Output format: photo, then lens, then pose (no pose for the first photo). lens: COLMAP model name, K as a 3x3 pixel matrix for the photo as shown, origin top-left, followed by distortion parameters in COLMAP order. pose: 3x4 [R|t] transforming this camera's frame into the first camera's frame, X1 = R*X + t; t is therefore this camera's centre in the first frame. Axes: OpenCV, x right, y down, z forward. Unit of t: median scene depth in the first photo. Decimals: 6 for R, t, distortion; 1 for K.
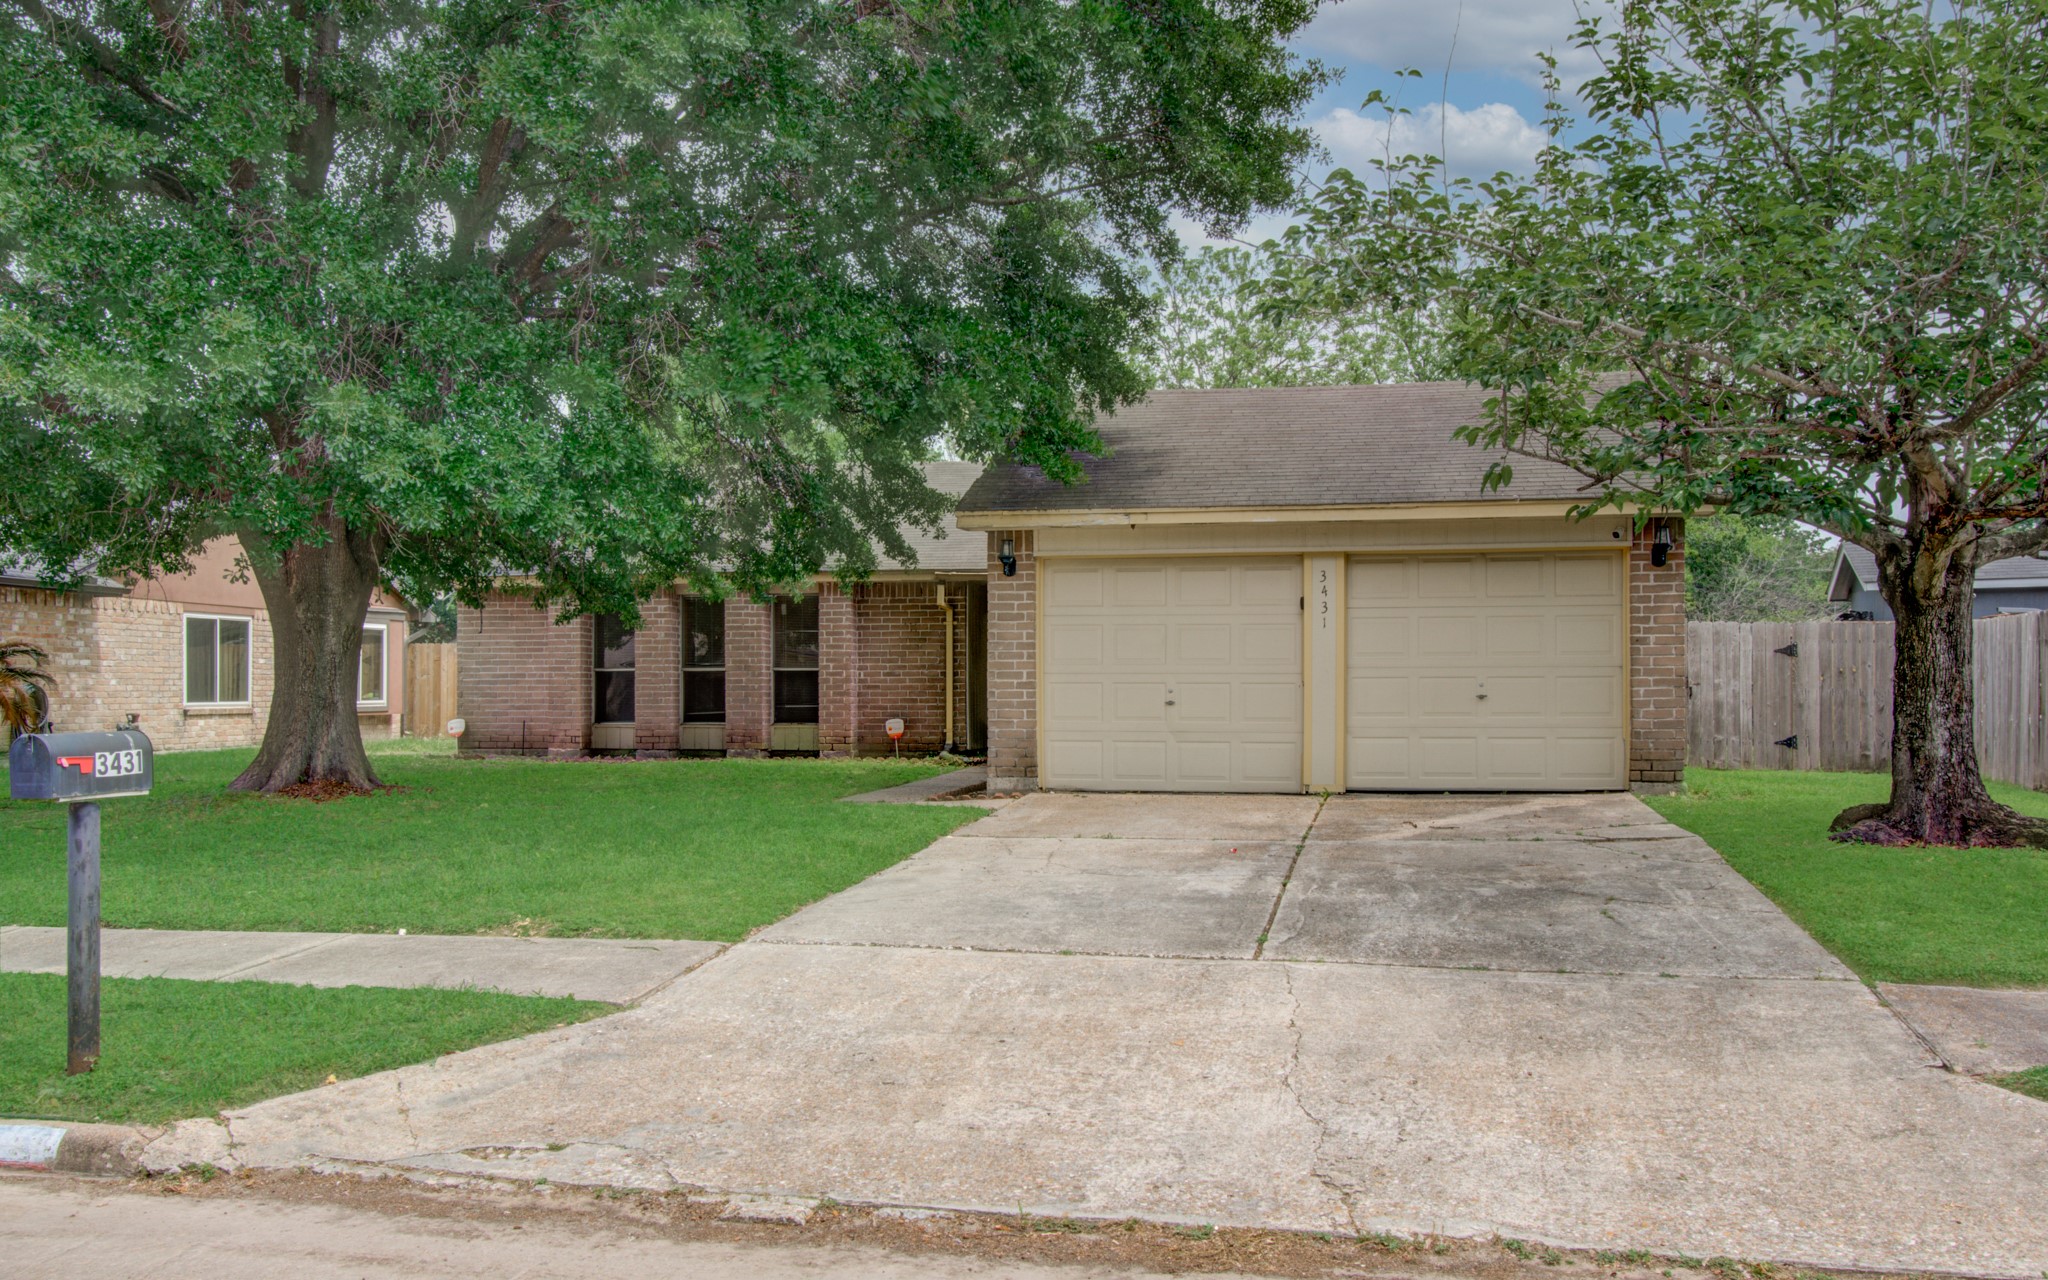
lens RADIAL K [[1755.5, 0, 1095.9], [0, 1755.5, 639.2], [0, 0, 1]] dist [-0.001193, -0.011125]
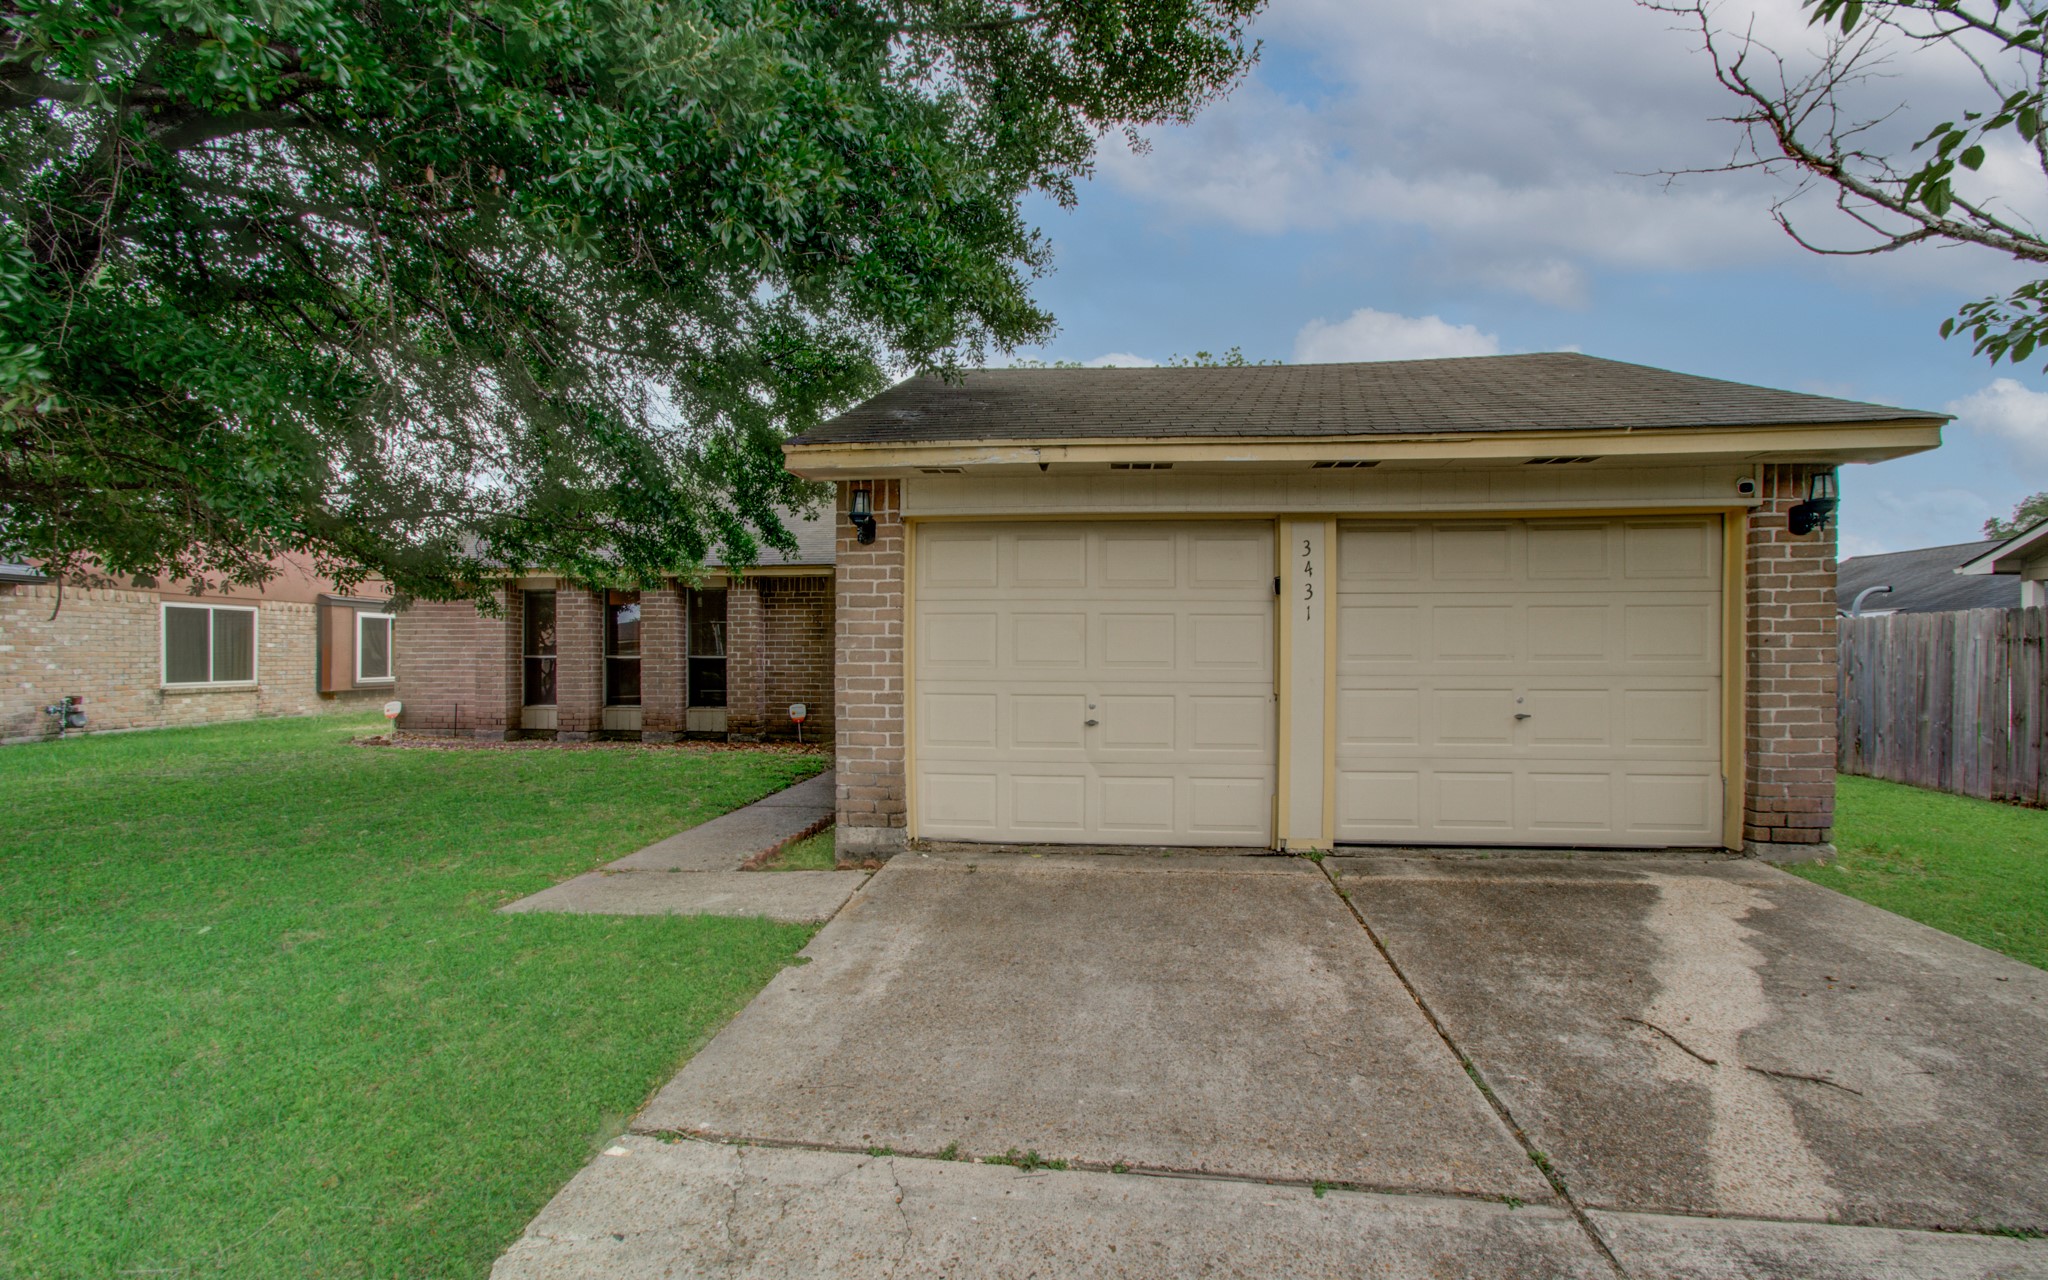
lens RADIAL K [[898.2, 0, 1053.9], [0, 898.2, 644.1], [0, 0, 1]] dist [-0.001406, 0.000679]
pose [[0.997008, 0.004058, 0.077193, -0.001379], [-0.005419, 0.999833, 0.017425, -0.002446], [-0.077109, -0.017791, 0.996864, 0.630488]]
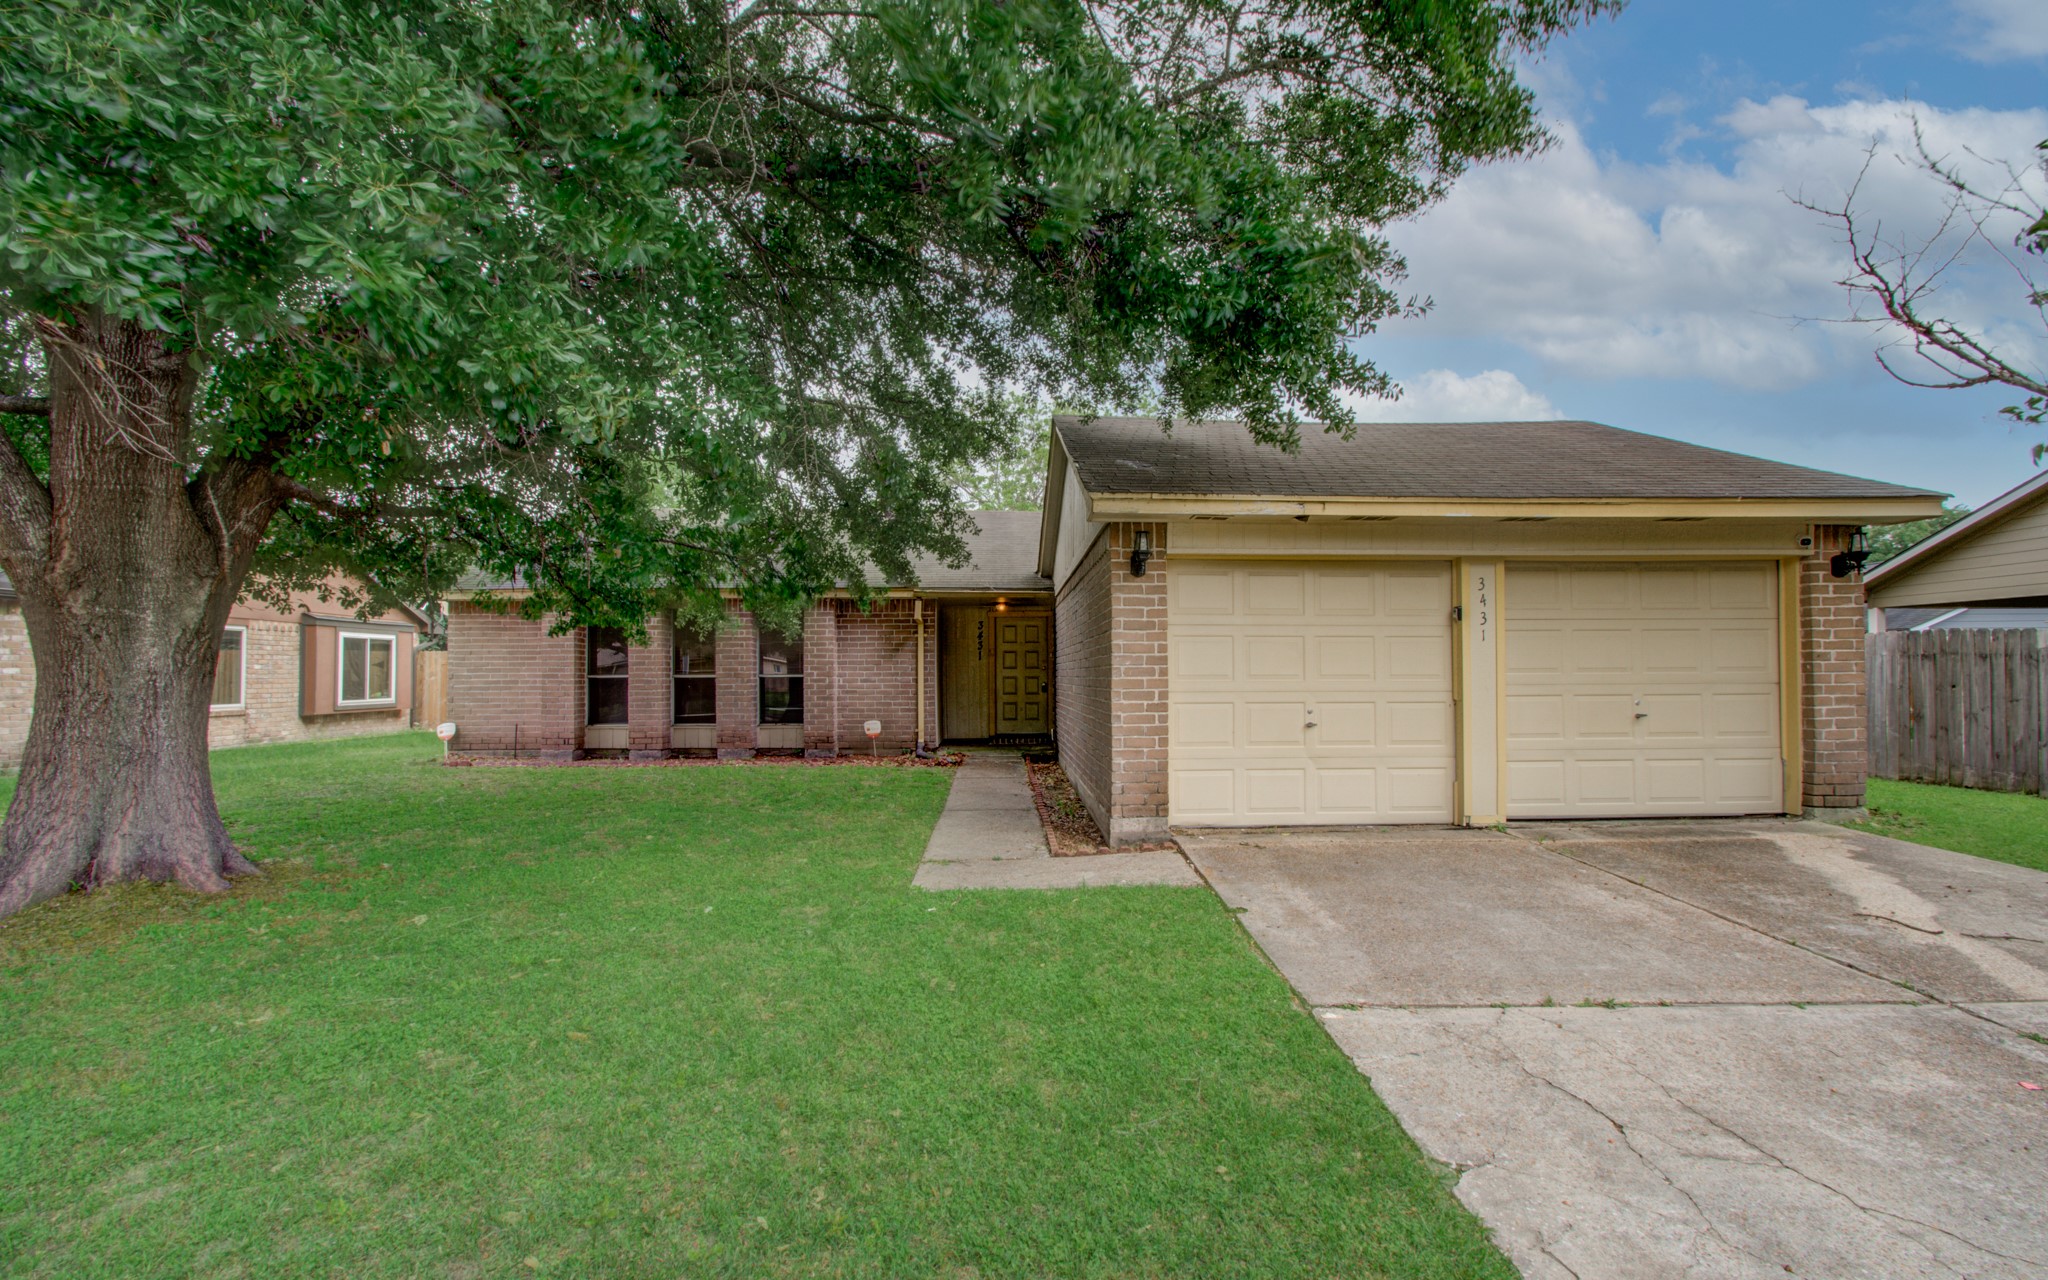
lens RADIAL K [[892.0, 0, 1050.7], [0, 892.0, 646.3], [0, 0, 1]] dist [0.001438, 0.000664]
pose [[0.977297, 0.004115, 0.211832, -0.180370], [-0.003677, 0.999990, -0.002463, -0.001637], [-0.211840, 0.001628, 0.977303, 0.589293]]
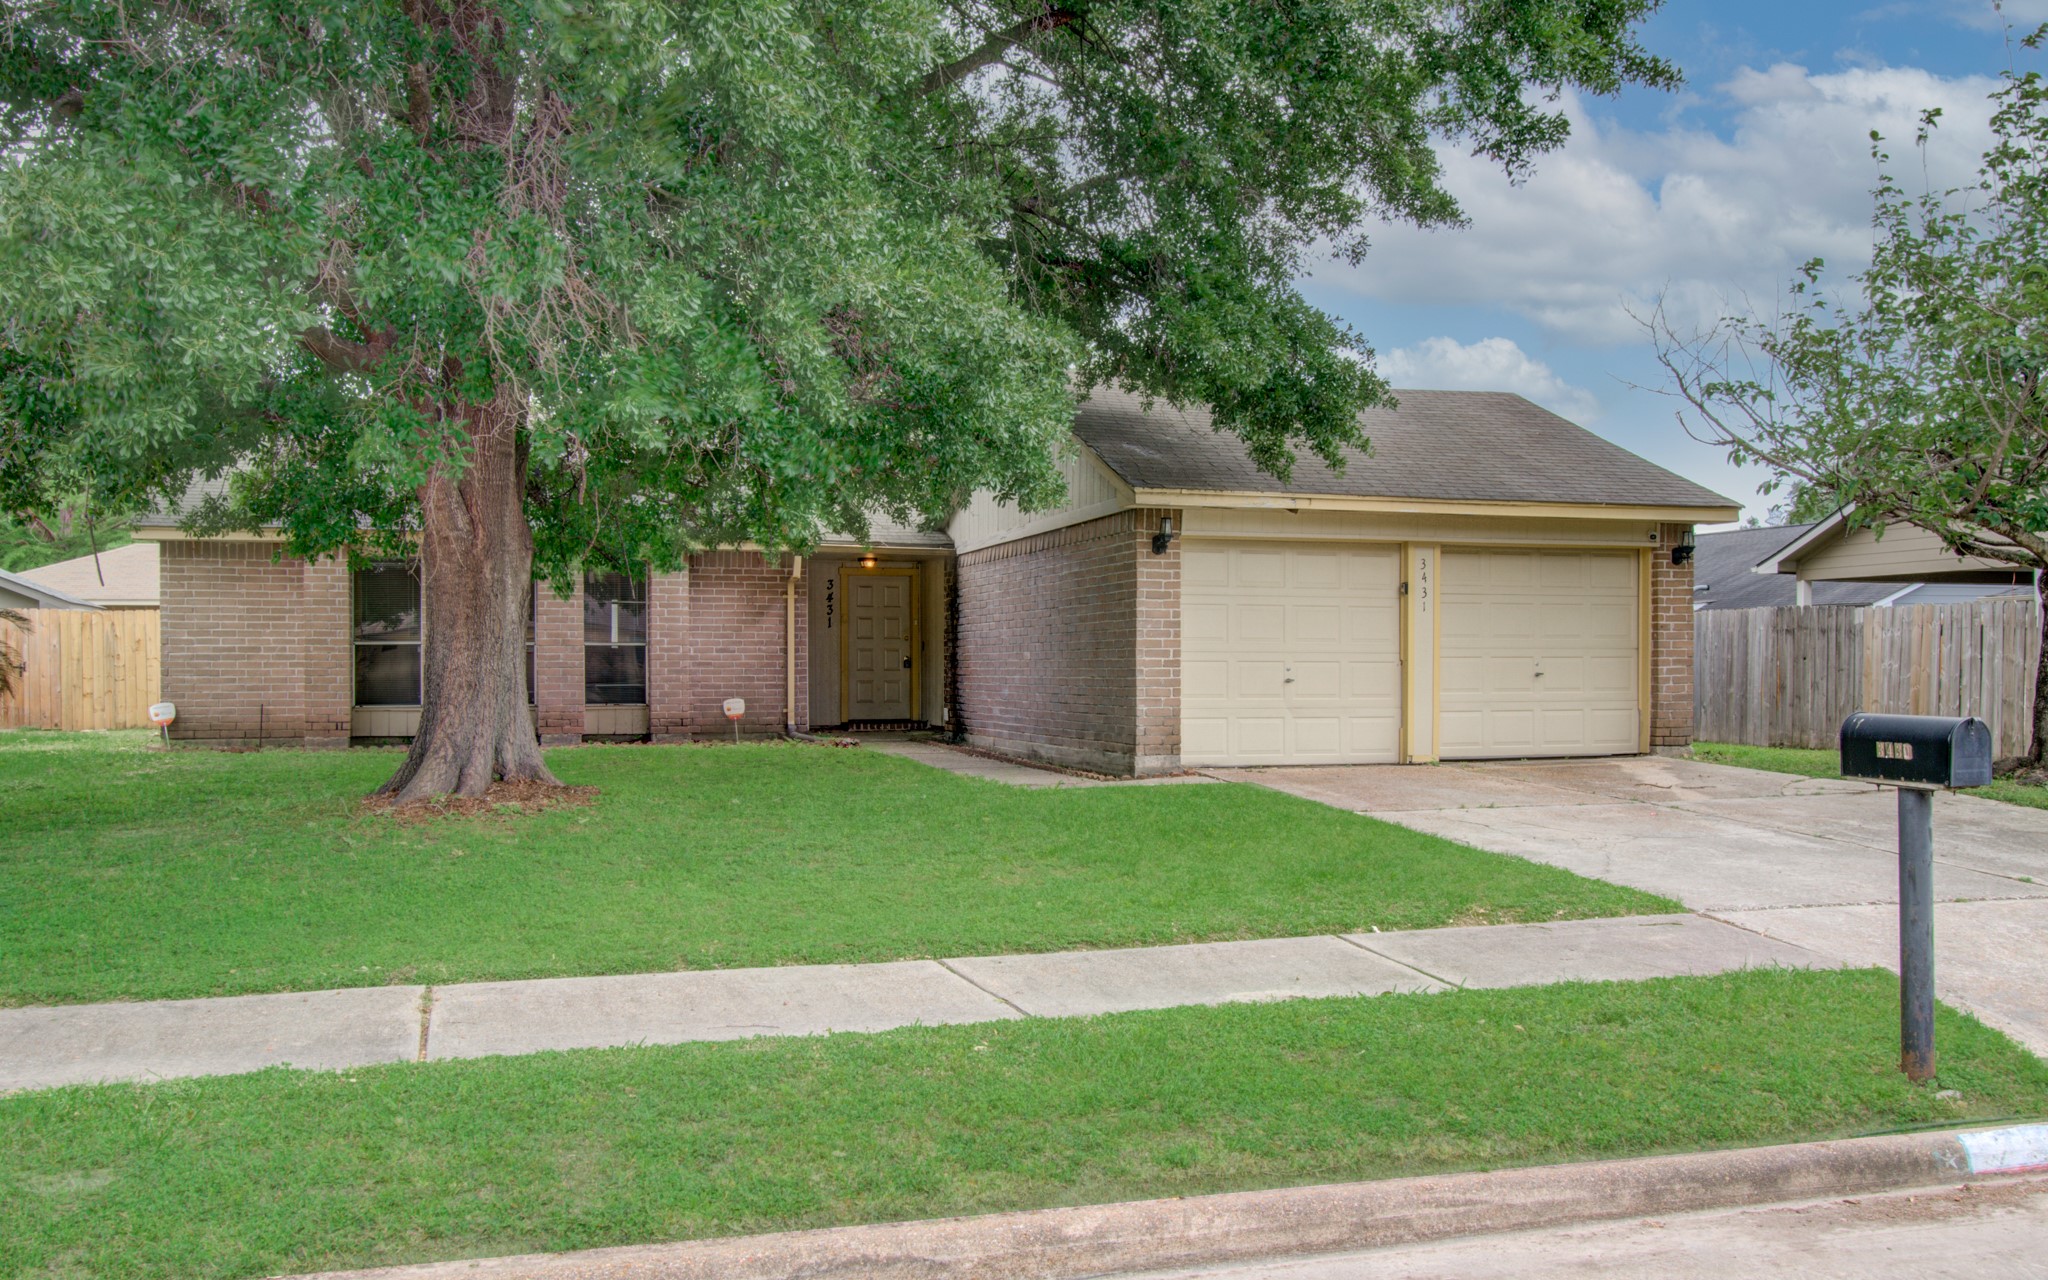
lens RADIAL K [[1721.3, 0, 1100.5], [0, 1721.3, 633.1], [0, 0, 1]] dist [-0.008411, 0.002783]
pose [[0.878288, 0.010596, 0.478014, -0.546581], [-0.014965, 0.999874, 0.005332, 0.004271], [-0.477897, -0.011837, 0.878336, 0.154080]]
